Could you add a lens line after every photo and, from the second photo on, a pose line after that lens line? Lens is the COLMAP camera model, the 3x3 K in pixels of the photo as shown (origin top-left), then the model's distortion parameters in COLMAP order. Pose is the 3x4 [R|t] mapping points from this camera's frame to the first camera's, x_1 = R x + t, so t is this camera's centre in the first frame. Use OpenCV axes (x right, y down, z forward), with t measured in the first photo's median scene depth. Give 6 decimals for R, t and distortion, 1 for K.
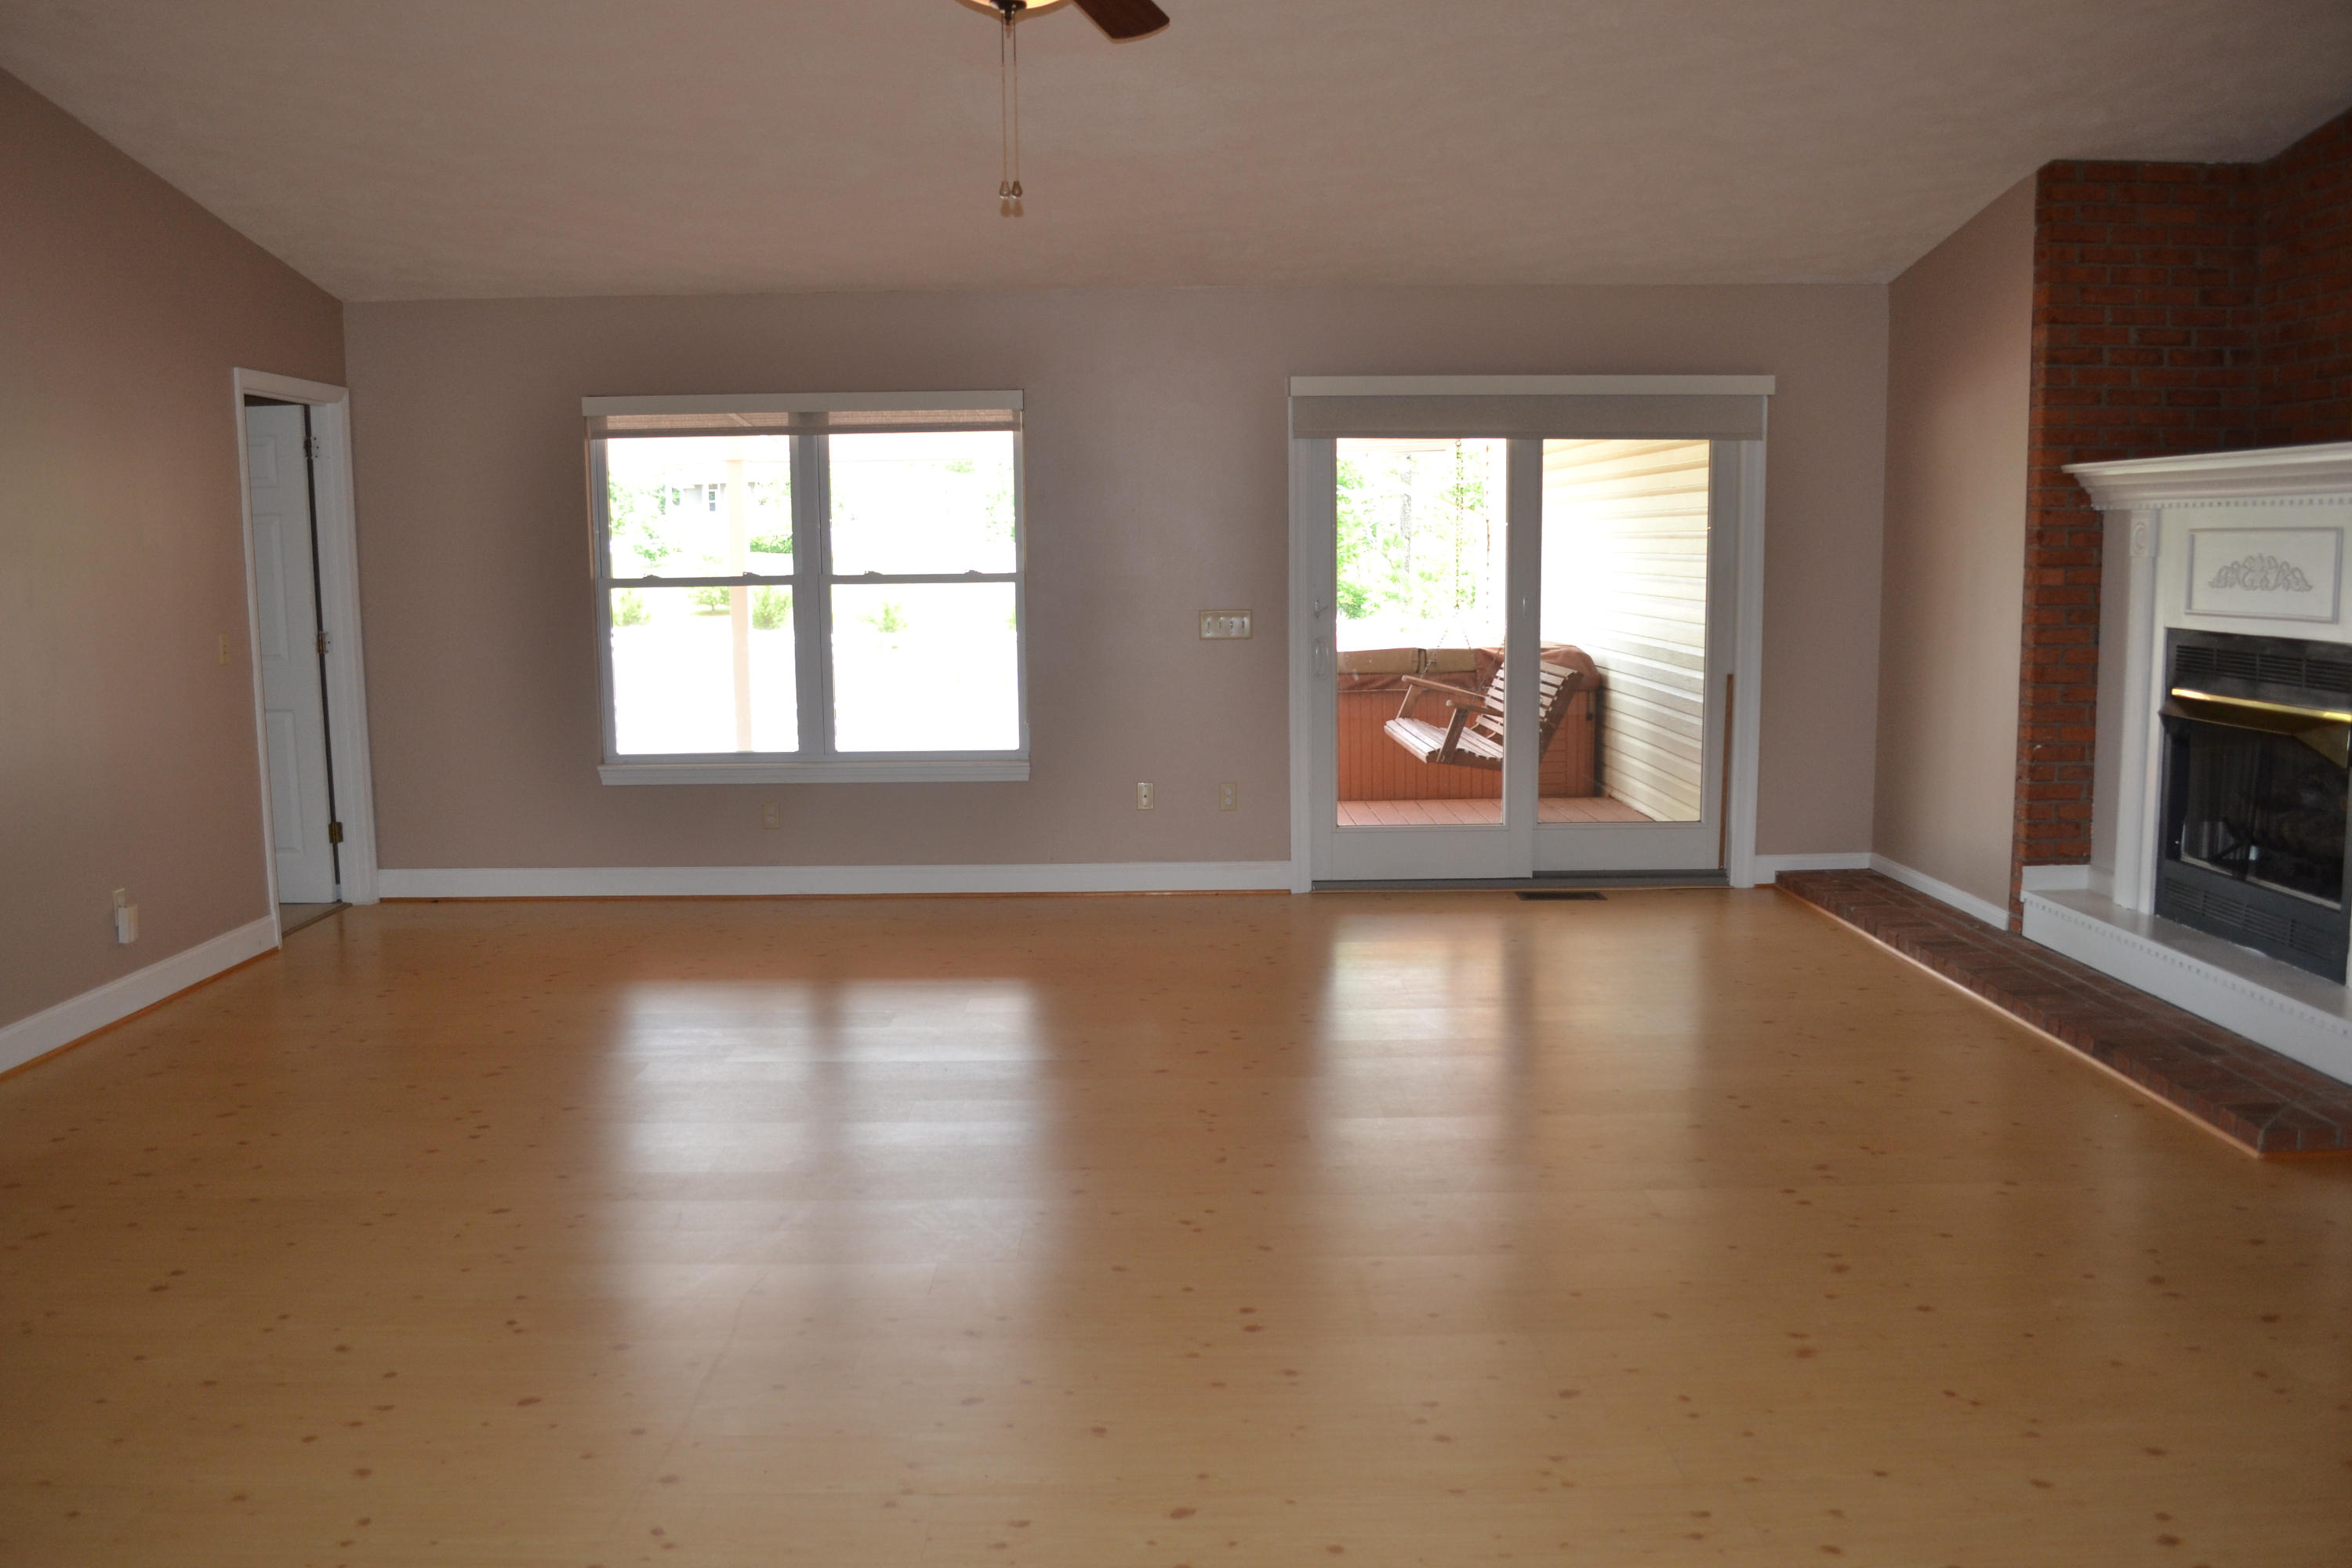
lens RADIAL K [[1891.5, 0, 1176.0], [0, 1891.5, 784.0], [0, 0, 1]] dist [-0.078764, 0.003084]
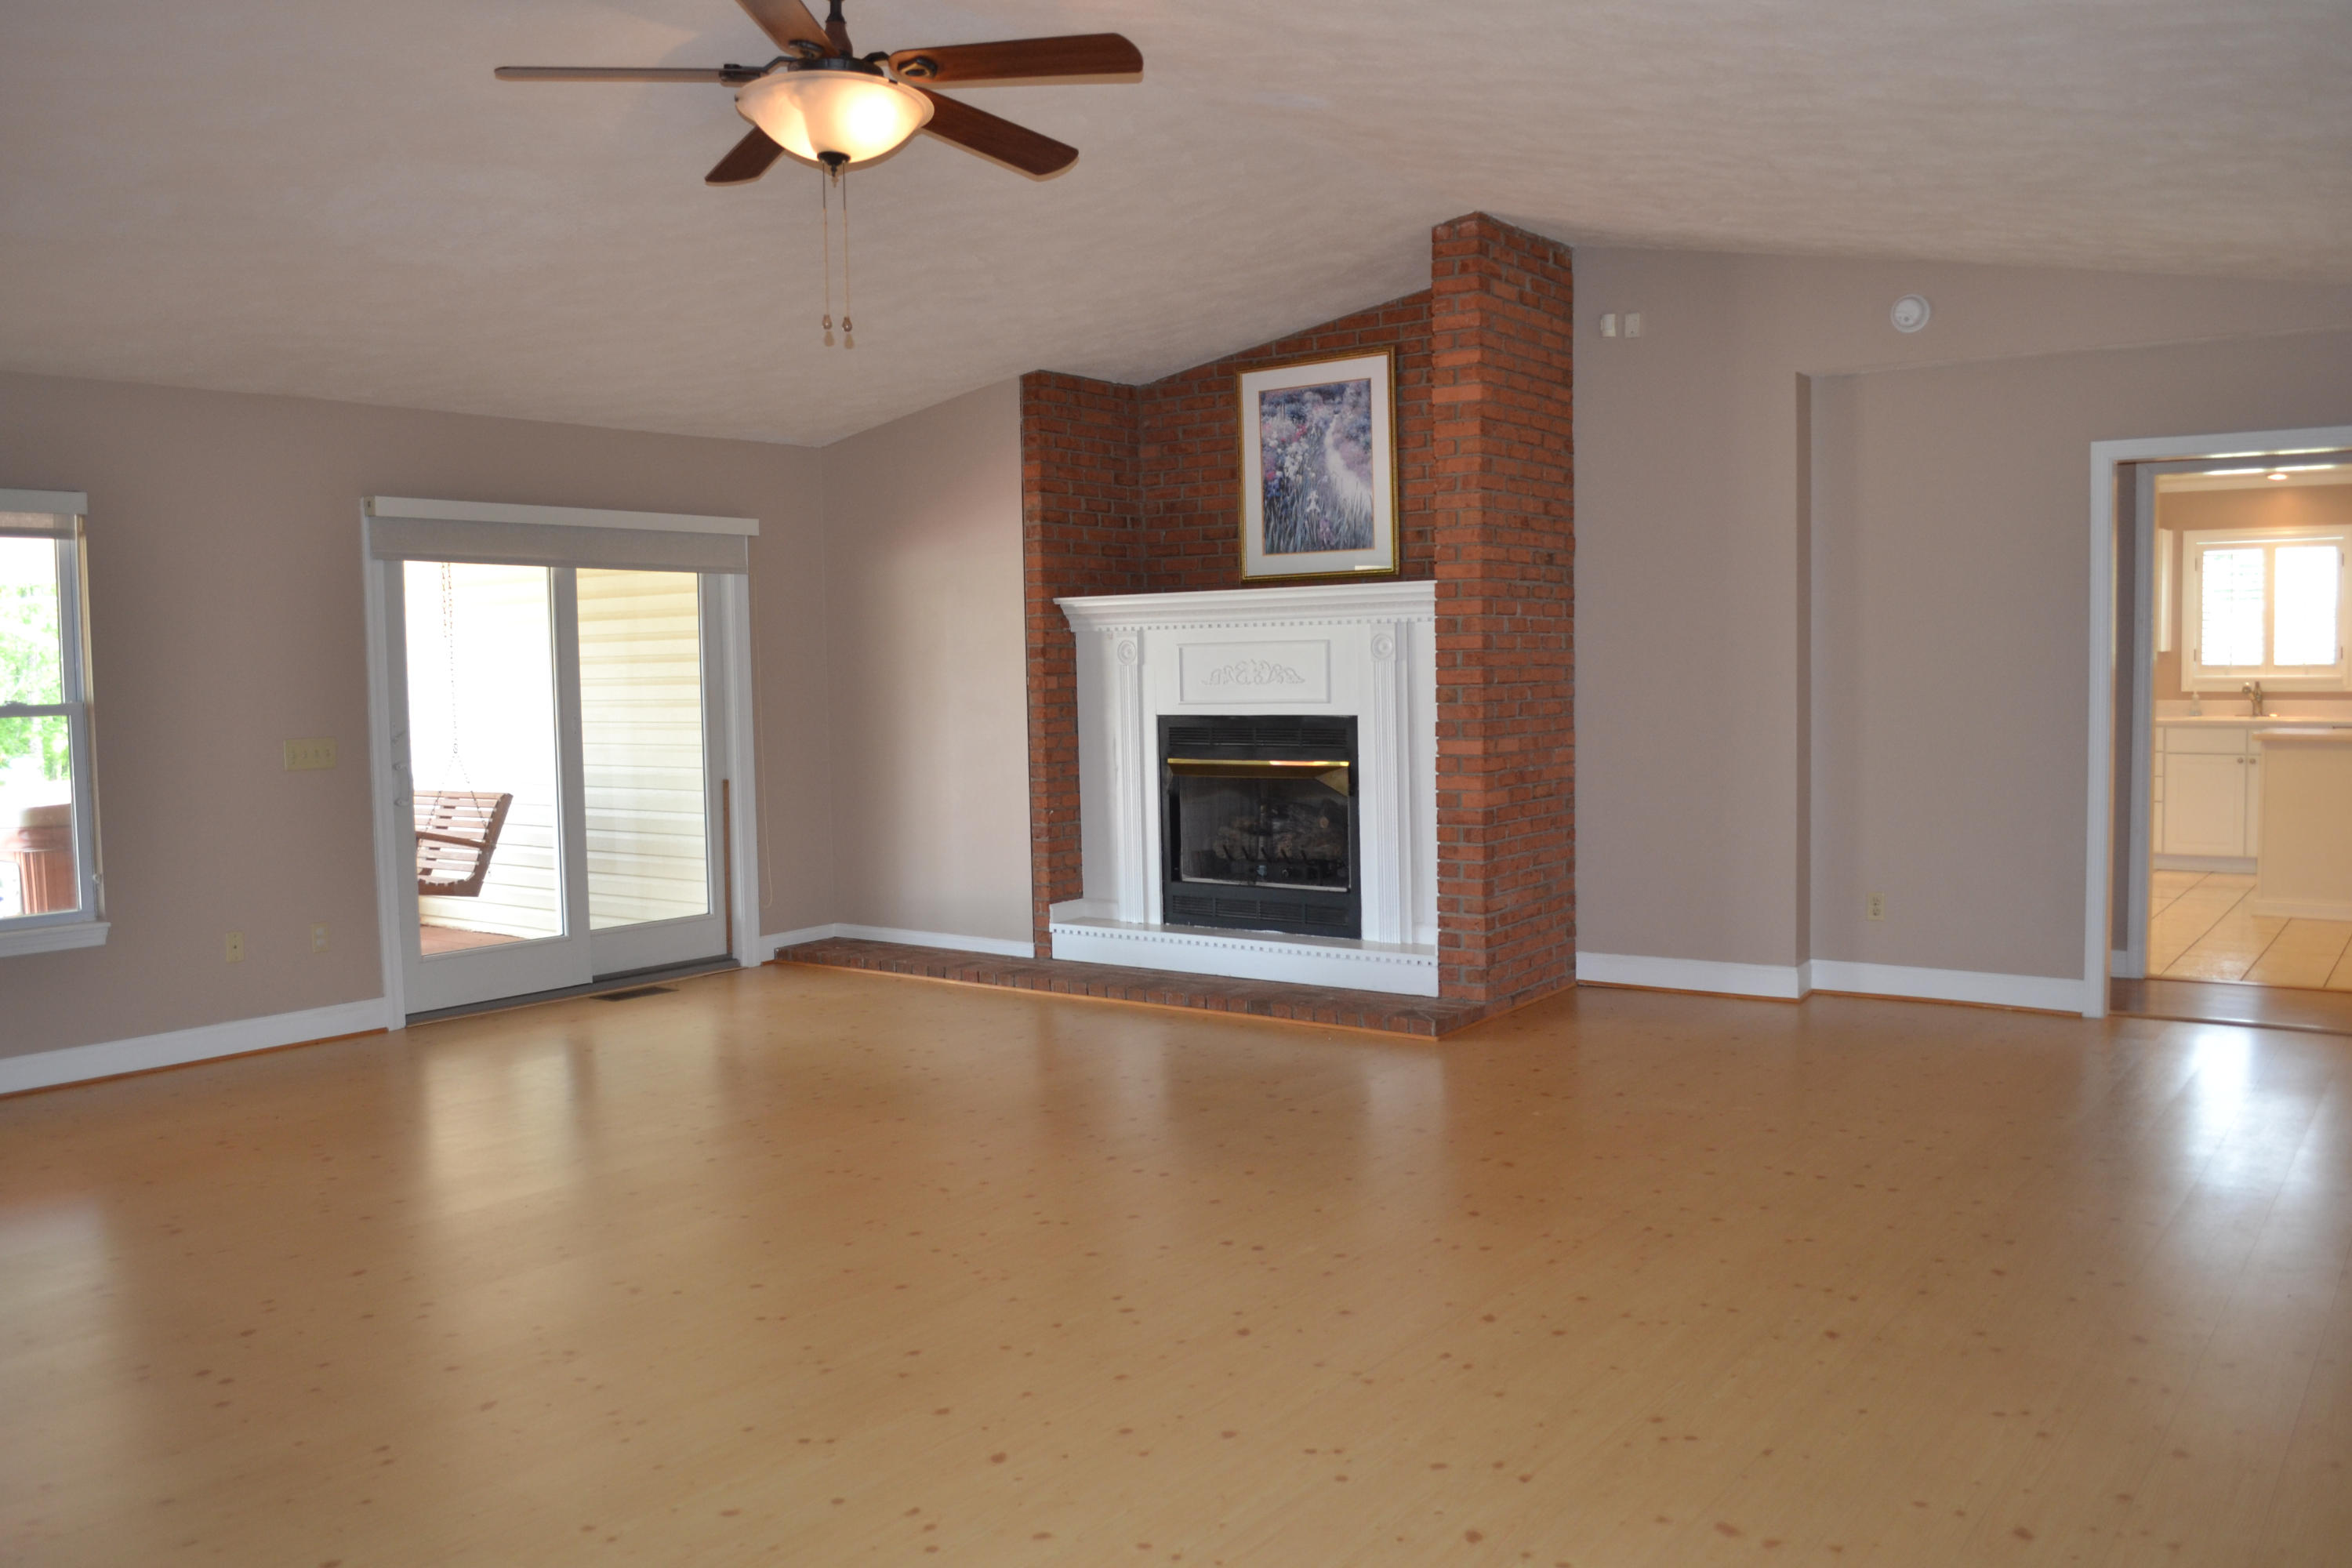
lens RADIAL K [[1880.1, 0, 1163.7], [0, 1880.1, 788.6], [0, 0, 1]] dist [-0.081449, 0.008585]
pose [[0.606753, -0.053513, 0.793087, -0.449467], [0.113069, 0.993396, -0.019475, -0.001524], [-0.786808, 0.101490, 0.608797, 0.110752]]
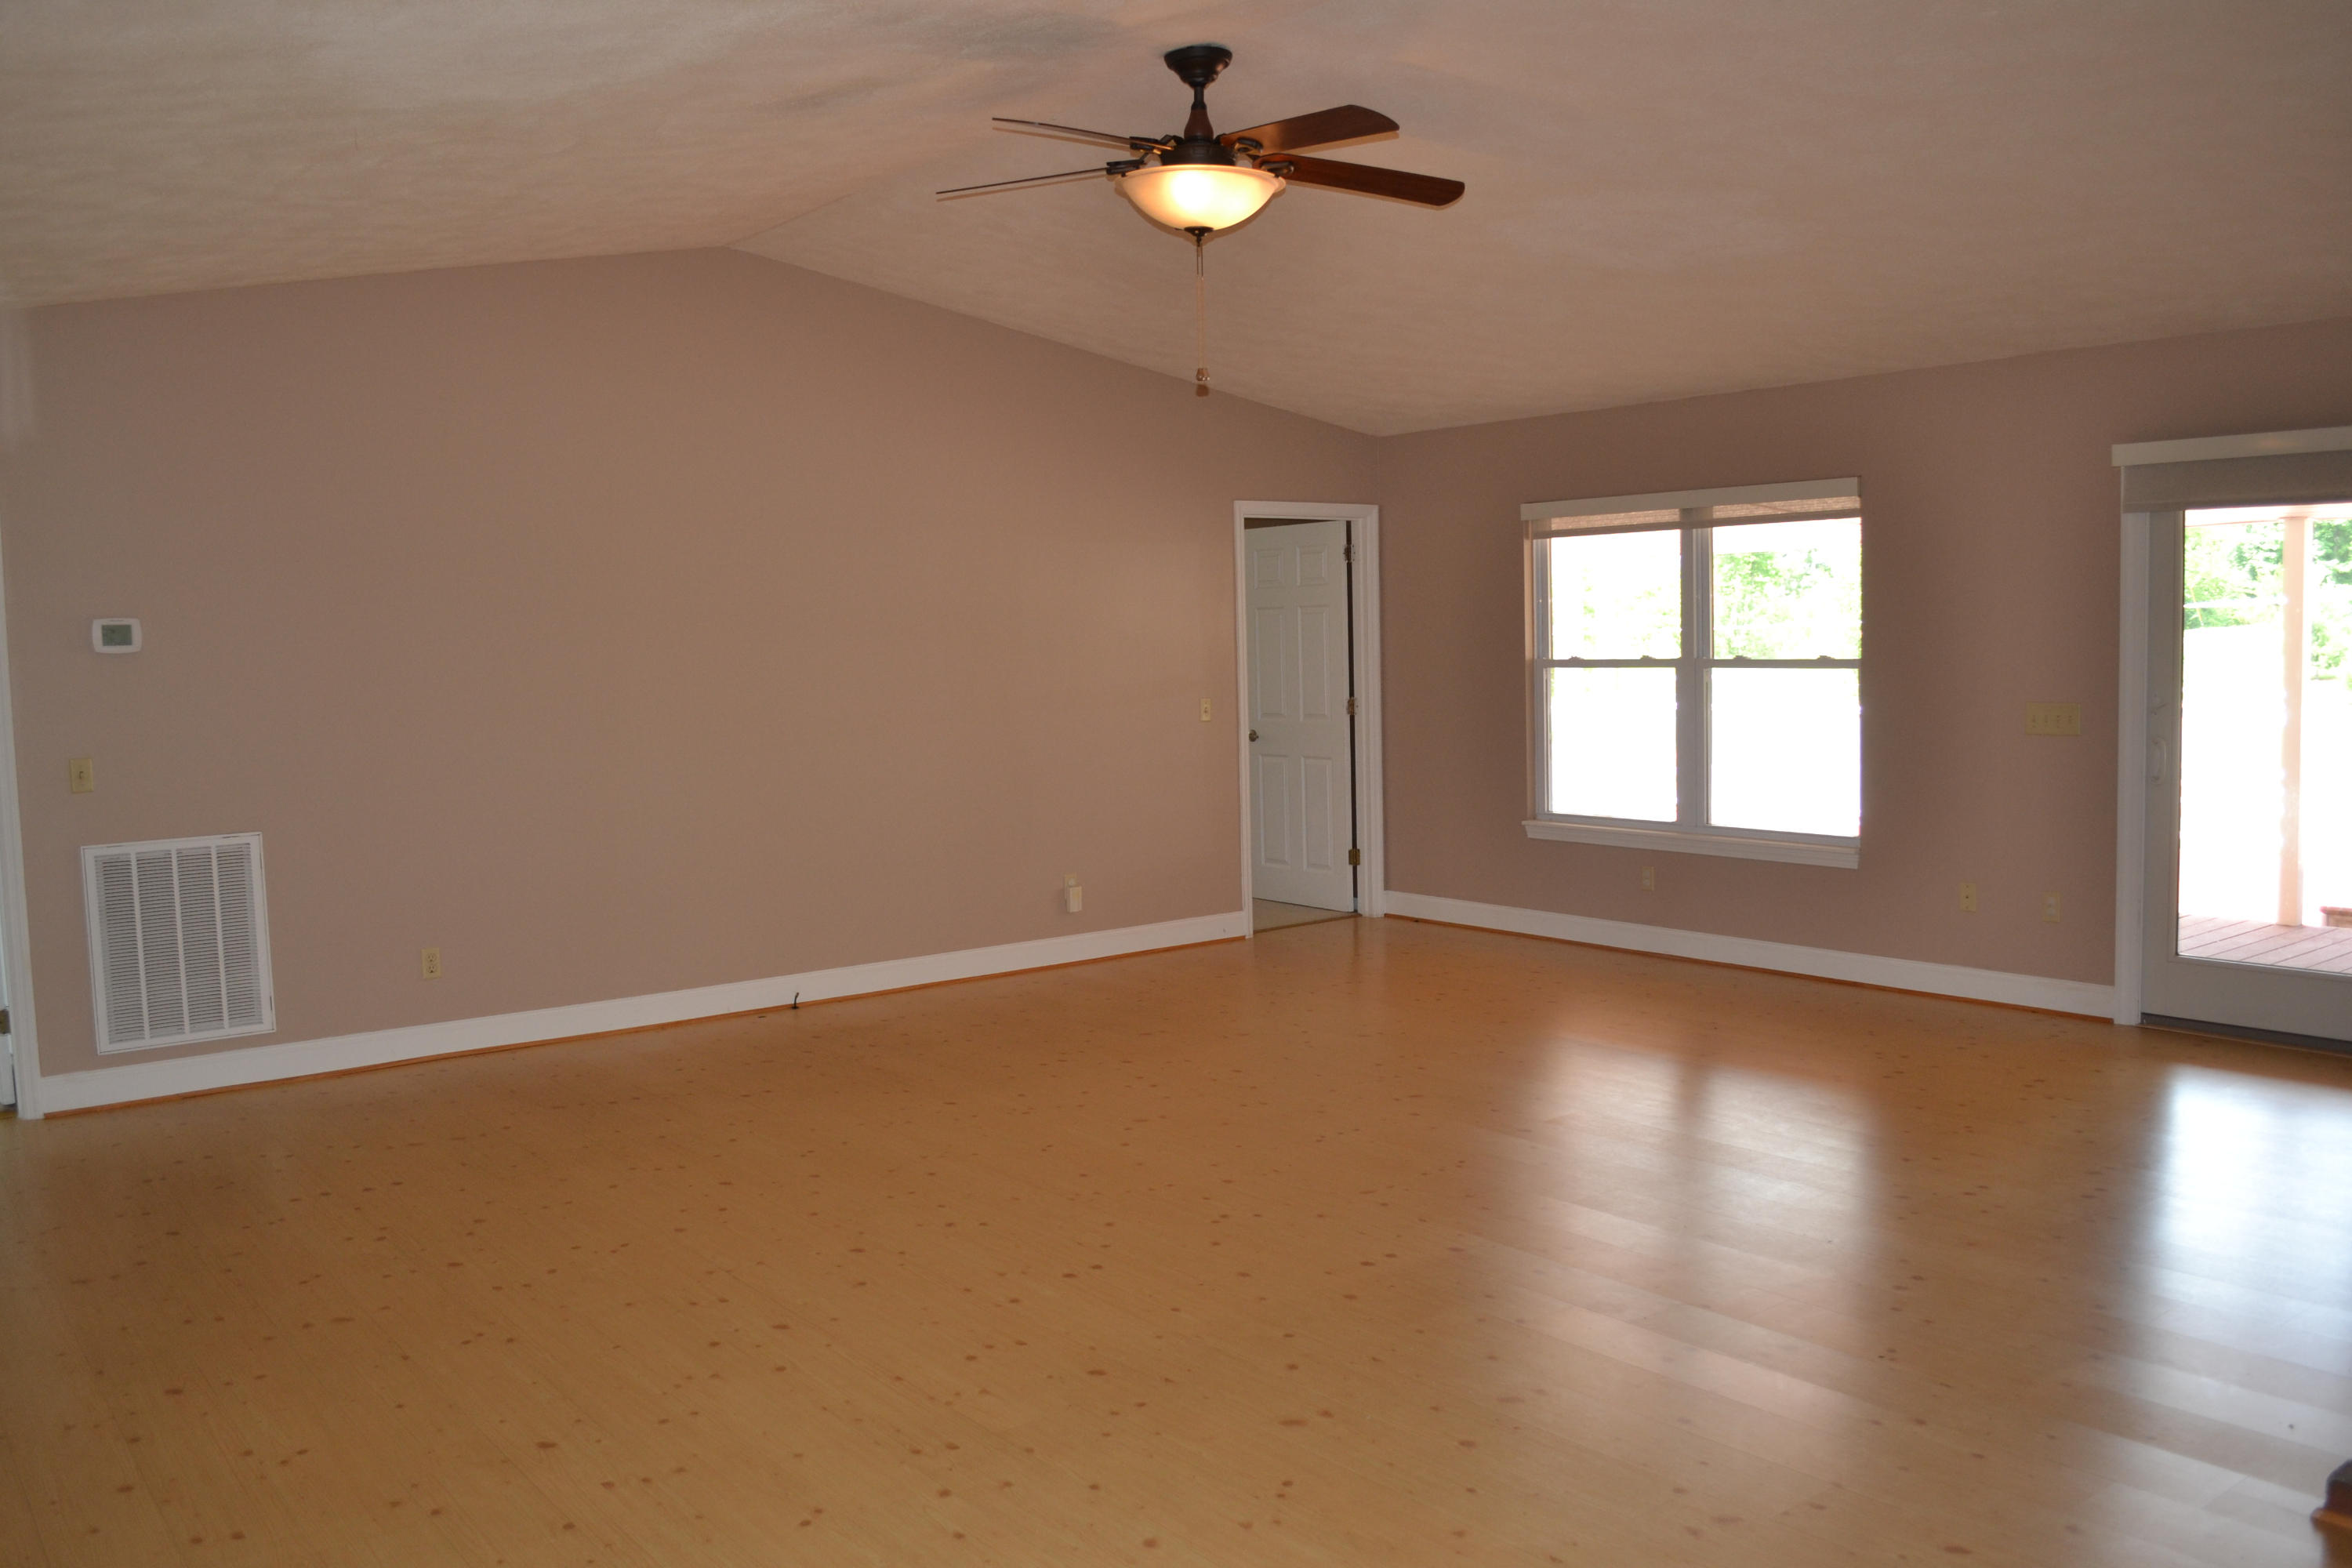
lens RADIAL K [[1880.1, 0, 1163.7], [0, 1880.1, 788.6], [0, 0, 1]] dist [-0.081449, 0.008585]
pose [[0.609965, 0.062429, -0.789965, 0.475479], [-0.084198, 0.996355, 0.013727, -0.026883], [0.787943, 0.058141, 0.612998, 0.116554]]
